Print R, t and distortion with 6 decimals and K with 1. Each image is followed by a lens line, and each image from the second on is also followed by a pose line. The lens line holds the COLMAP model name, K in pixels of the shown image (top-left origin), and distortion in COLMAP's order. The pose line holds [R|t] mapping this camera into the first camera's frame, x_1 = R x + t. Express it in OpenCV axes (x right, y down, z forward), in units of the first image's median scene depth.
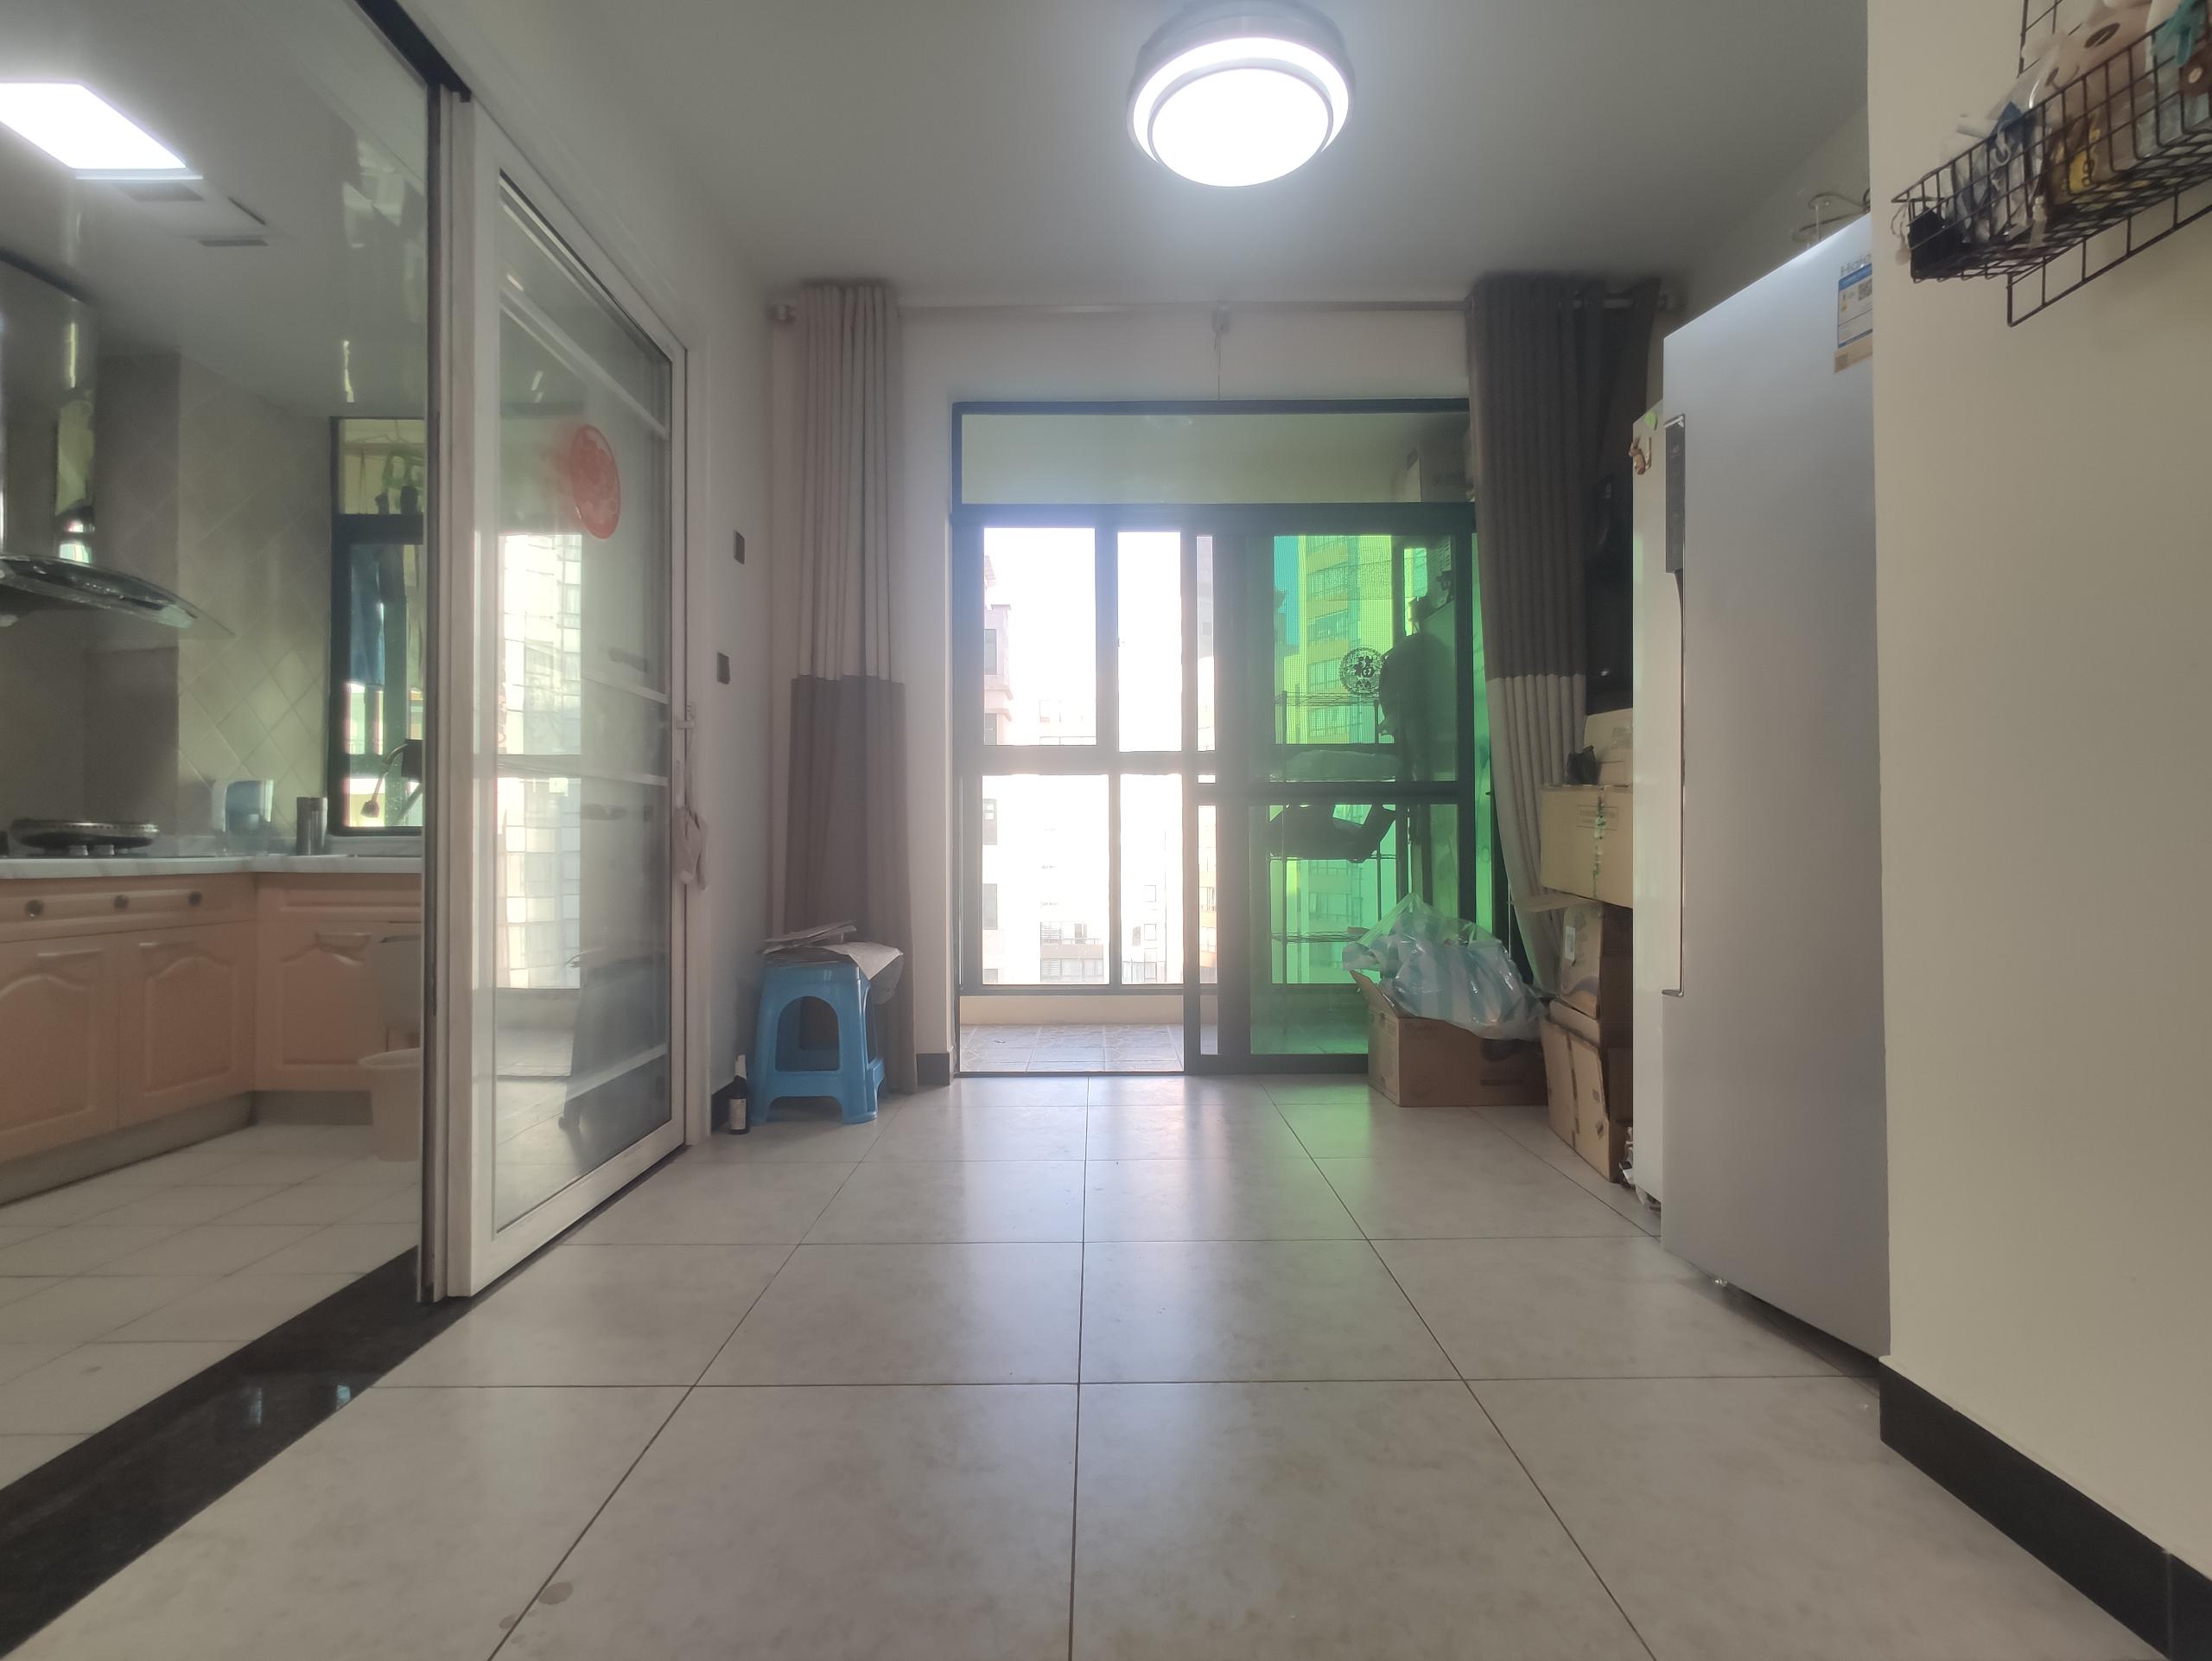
lens RADIAL K [[1087.5, 0, 1112.4], [0, 1087.5, 834.4], [0, 0, 1]] dist [0.001839, -0.000342]
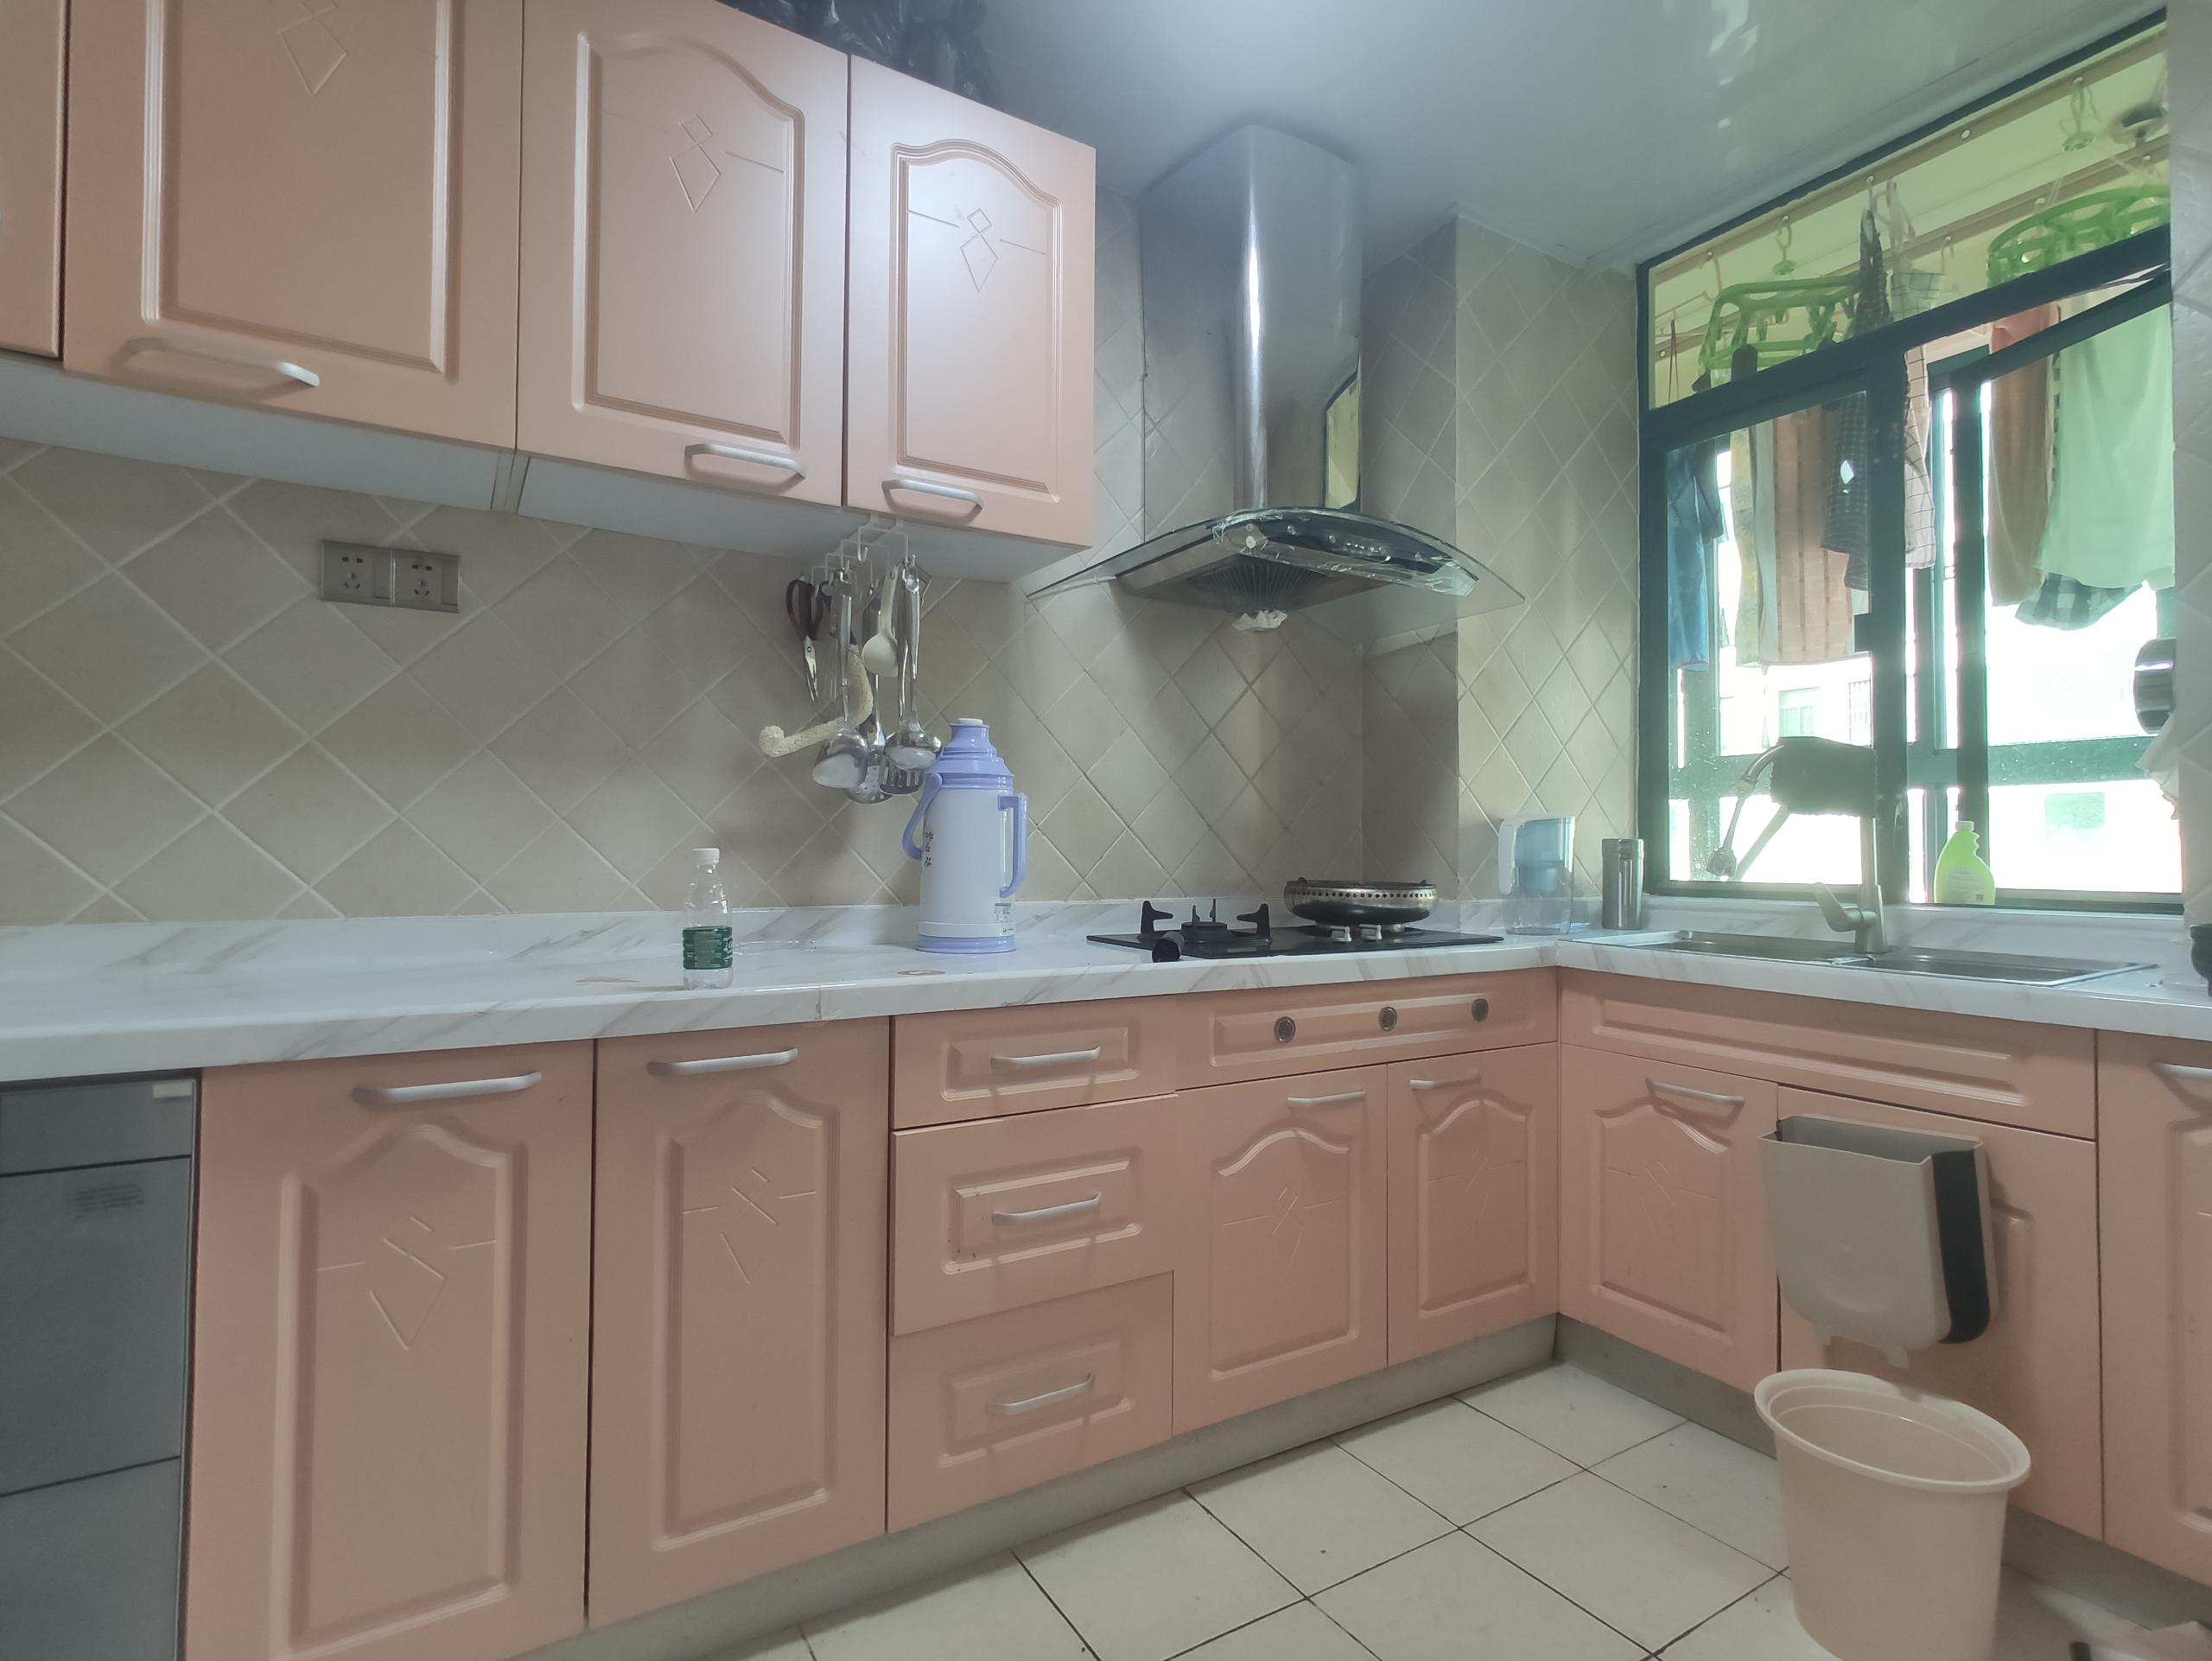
lens RADIAL K [[1087.5, 0, 1110.4], [0, 1087.5, 832.3], [0, 0, 1]] dist [0.001839, -0.000342]
pose [[0.513964, -0.013825, -0.857700, -0.381108], [0.006526, 0.999904, -0.012206, -0.036400], [0.857787, 0.000676, 0.514005, 0.456679]]
